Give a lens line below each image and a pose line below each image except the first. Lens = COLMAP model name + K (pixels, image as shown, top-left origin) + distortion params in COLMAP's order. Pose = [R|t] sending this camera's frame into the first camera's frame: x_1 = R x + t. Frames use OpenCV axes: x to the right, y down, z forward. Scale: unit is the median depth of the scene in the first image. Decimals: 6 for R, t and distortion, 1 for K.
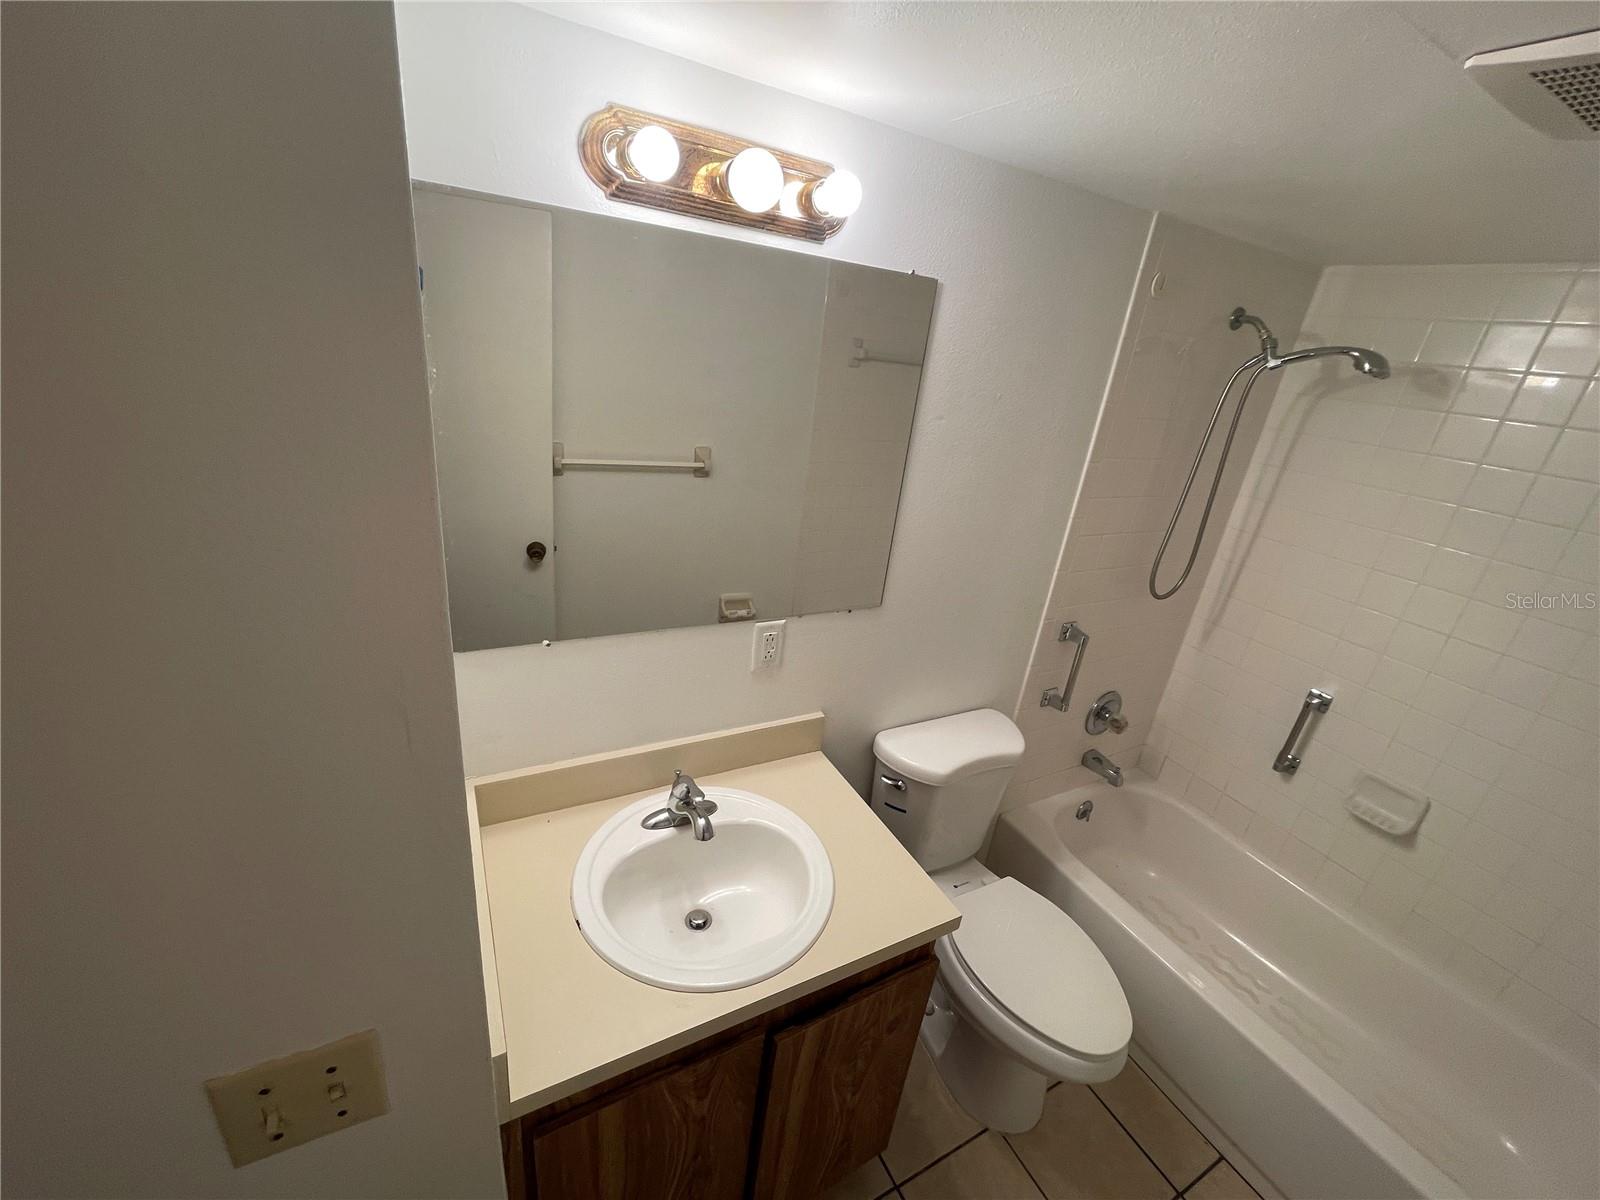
lens RADIAL K [[647.6, 0, 801.2], [0, 647.6, 598.8], [0, 0, 1]] dist [-0.006881, 0.000666]
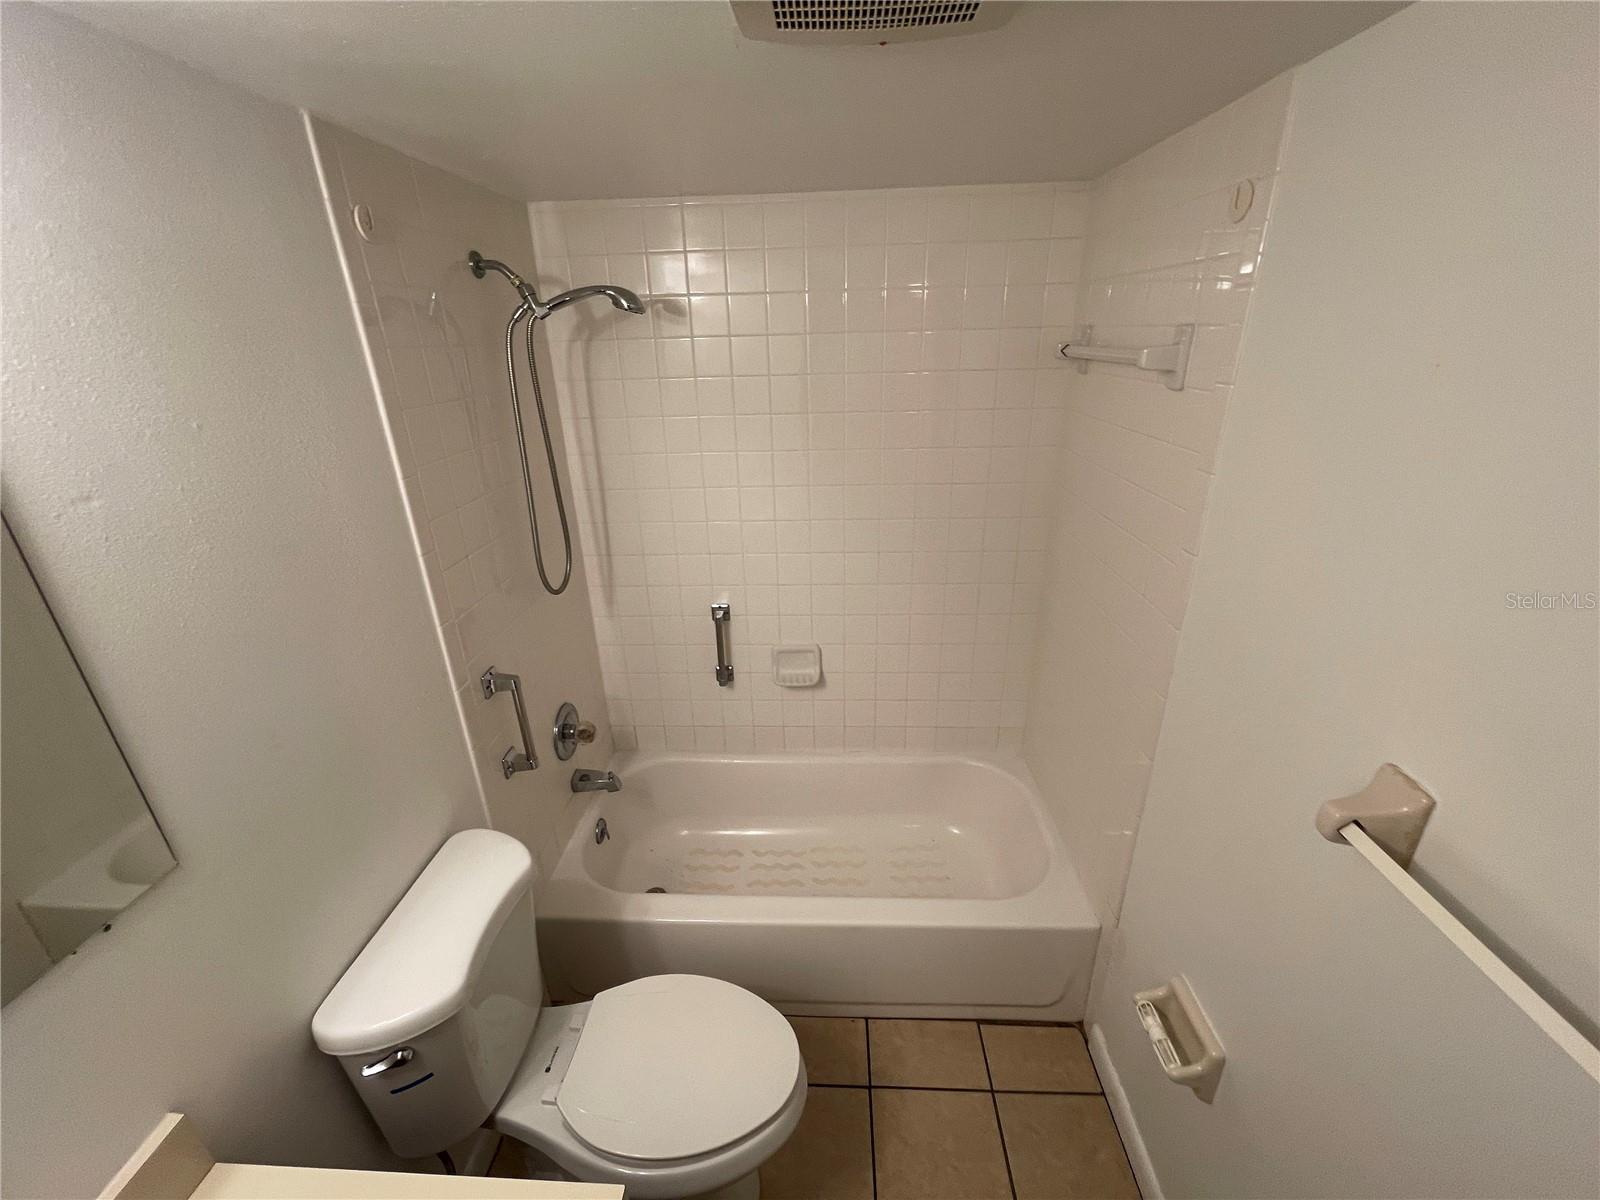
lens RADIAL K [[647.6, 0, 799.6], [0, 647.6, 595.9], [0, 0, 1]] dist [-0.006881, 0.000666]
pose [[0.510311, -0.439702, 0.739084, 0.071718], [0.403762, 0.881302, 0.245528, -0.082230], [-0.759315, 0.173118, 0.627273, 0.206673]]
